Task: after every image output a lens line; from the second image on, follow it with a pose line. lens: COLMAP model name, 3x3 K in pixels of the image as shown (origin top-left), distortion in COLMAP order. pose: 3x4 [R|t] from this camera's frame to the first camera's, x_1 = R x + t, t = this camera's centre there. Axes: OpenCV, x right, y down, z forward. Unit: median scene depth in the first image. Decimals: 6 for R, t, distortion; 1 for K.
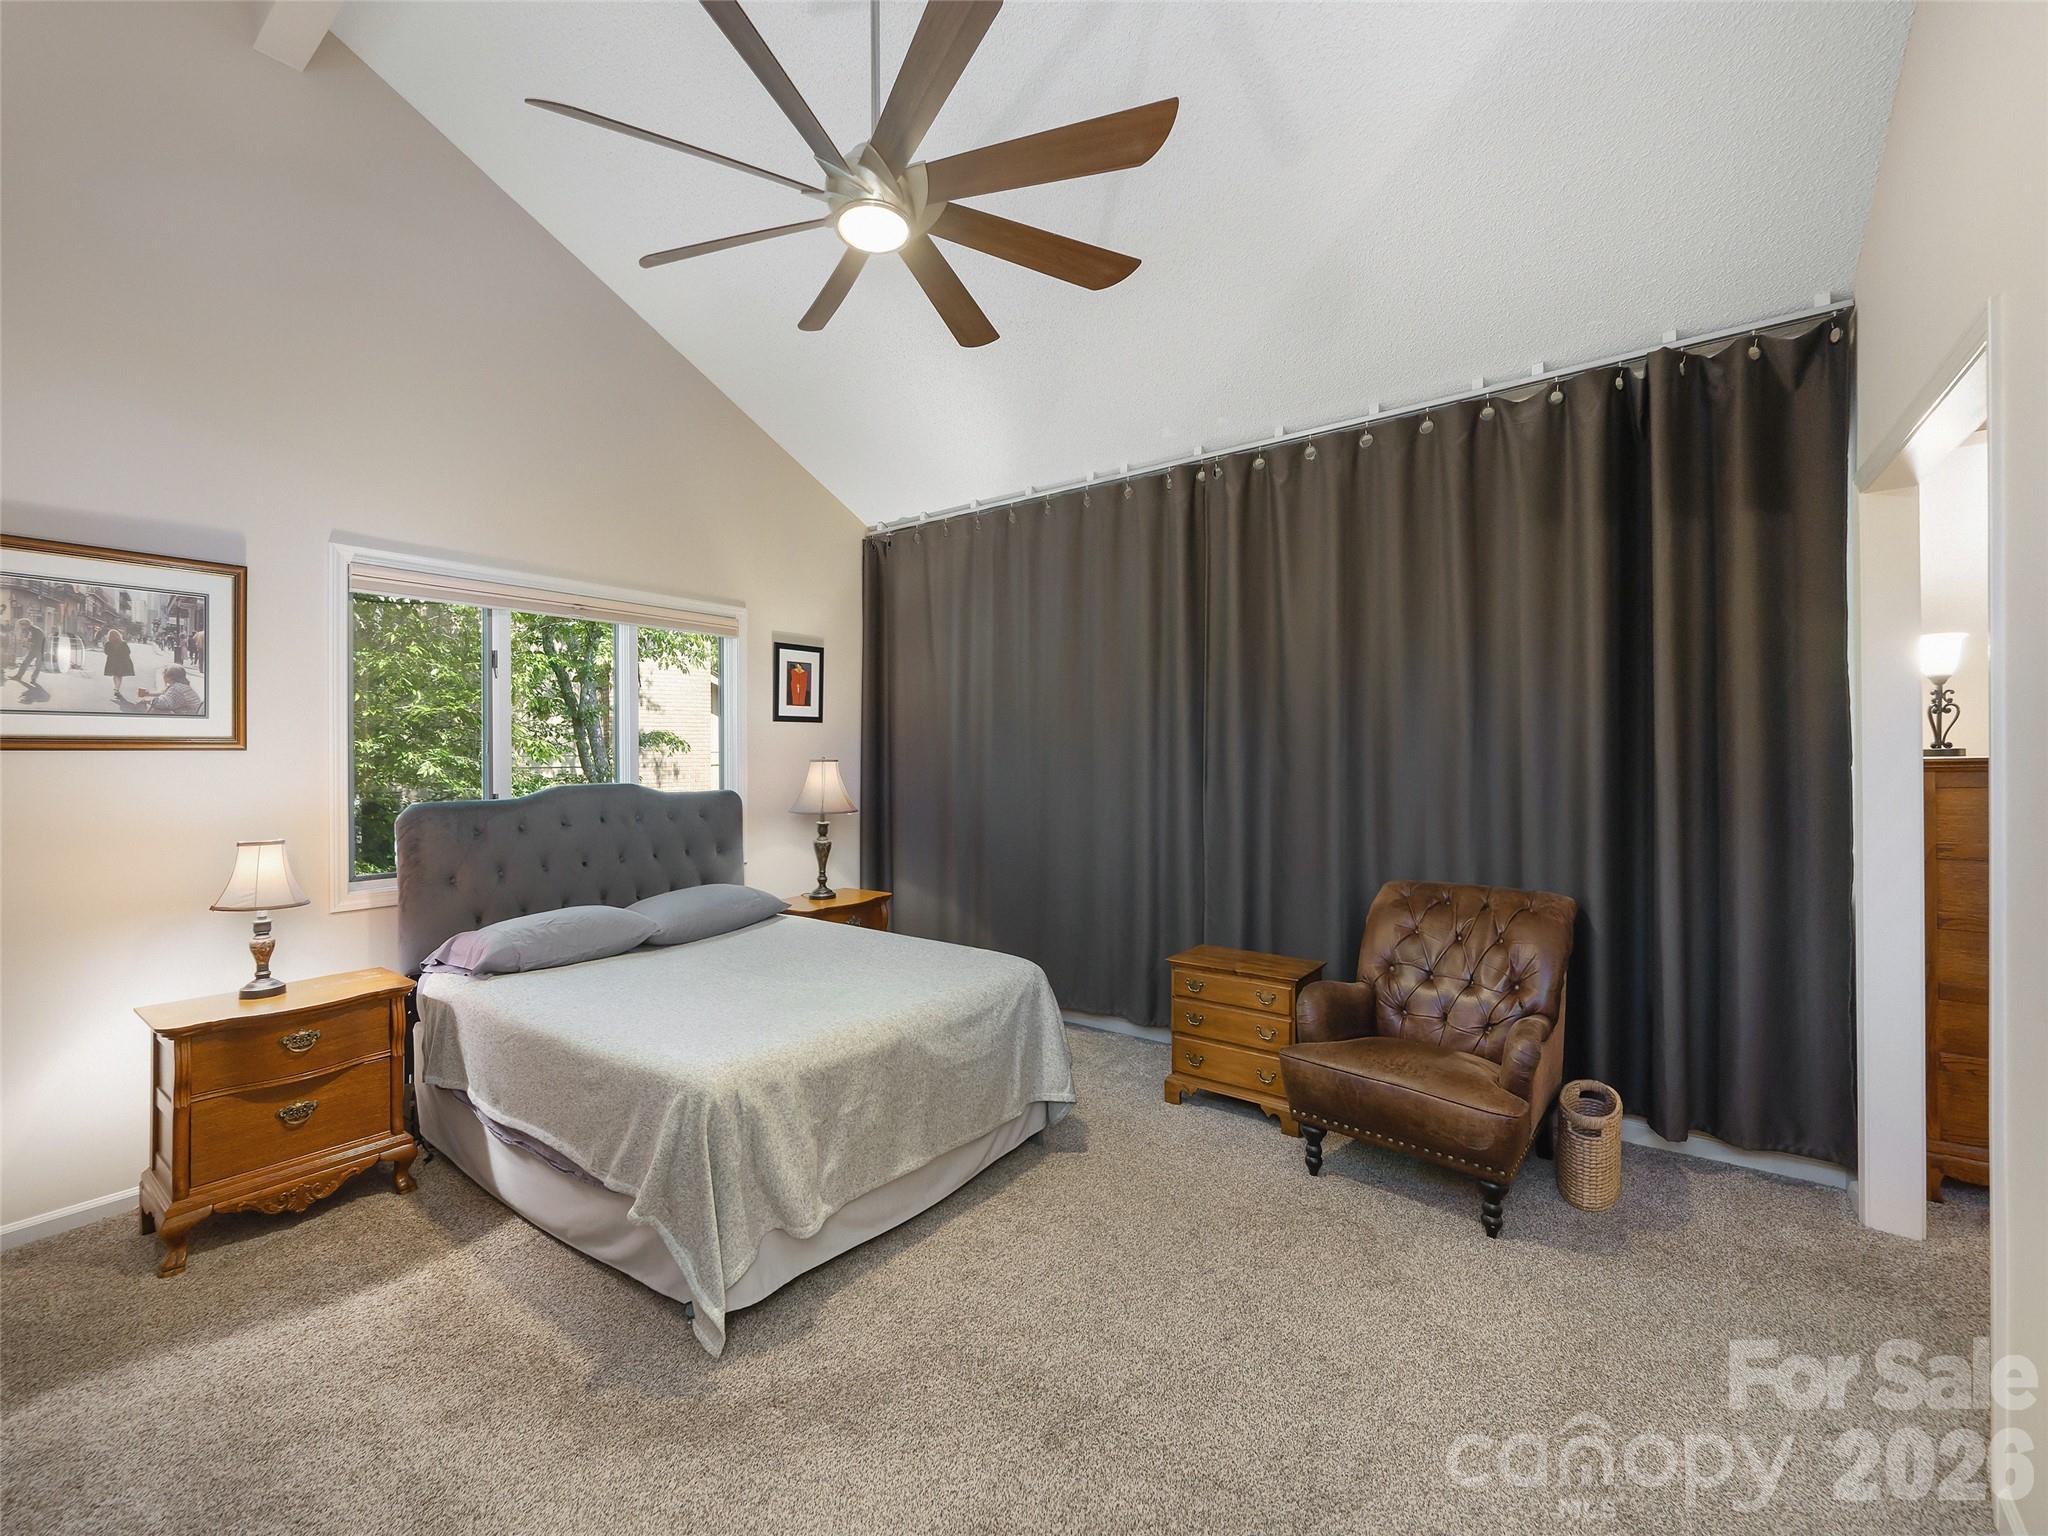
lens RADIAL K [[828.7, 0, 1086.6], [0, 828.7, 776.6], [0, 0, 1]] dist [0.000318, 0.000413]
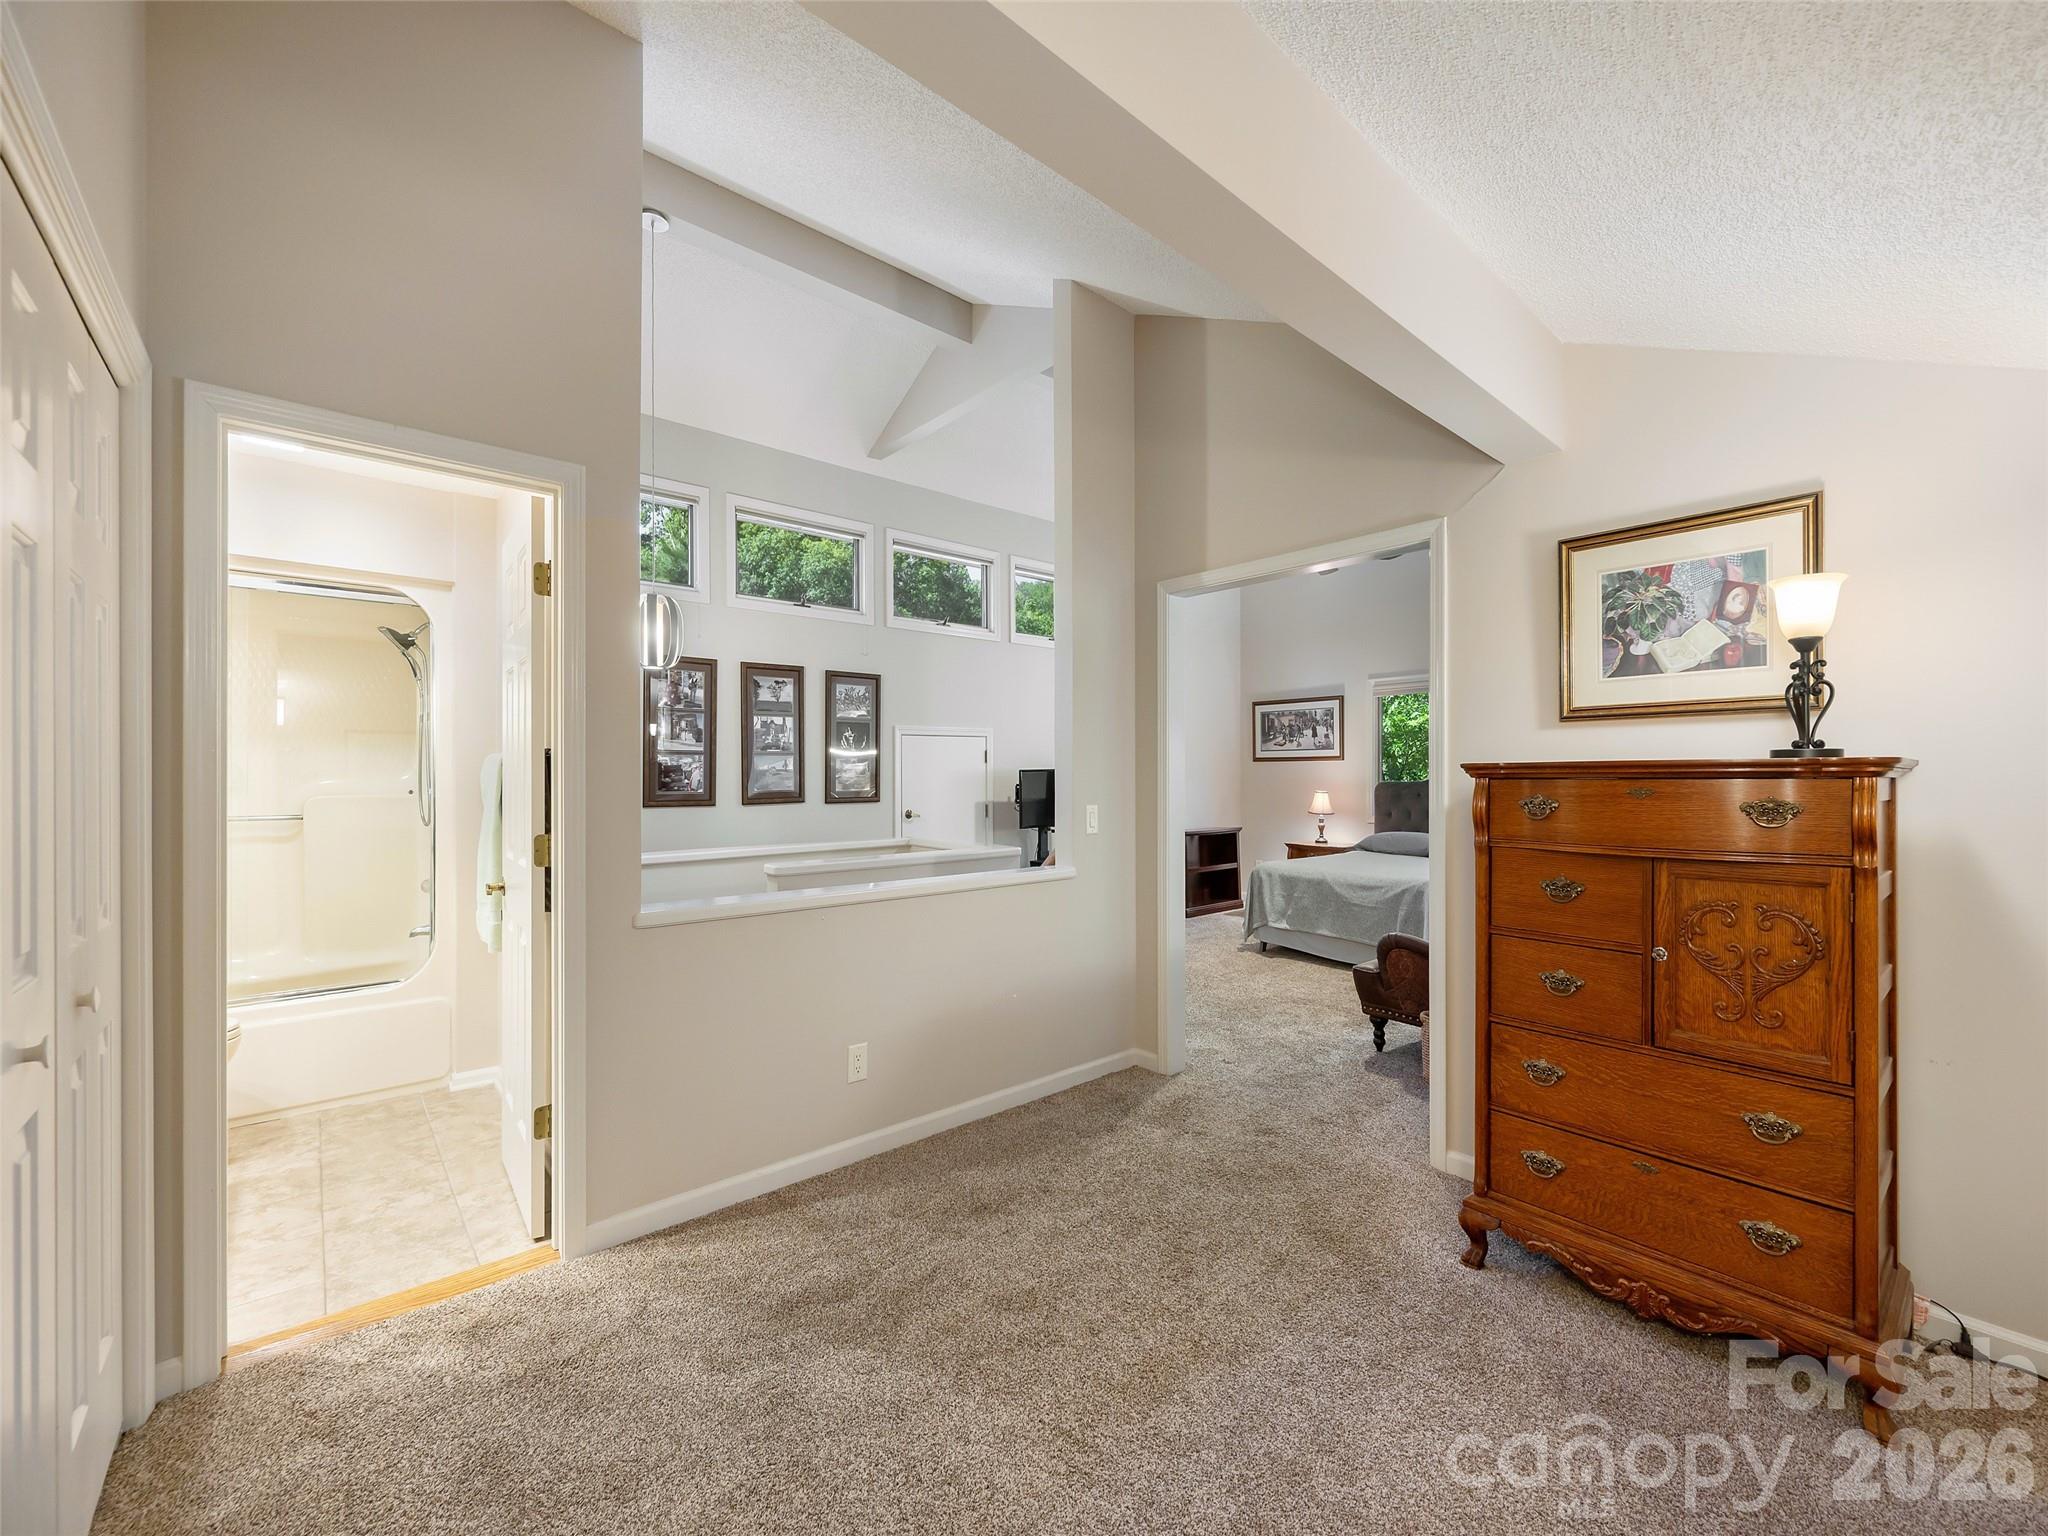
lens RADIAL K [[828.7, 0, 1041.3], [0, 828.7, 776.1], [0, 0, 1]] dist [0.000318, 0.000413]
pose [[-0.210618, 0.016124, -0.977435, 2.036965], [-0.012166, 0.999743, 0.019113, -0.020386], [0.977493, 0.015917, -0.210368, 0.611175]]
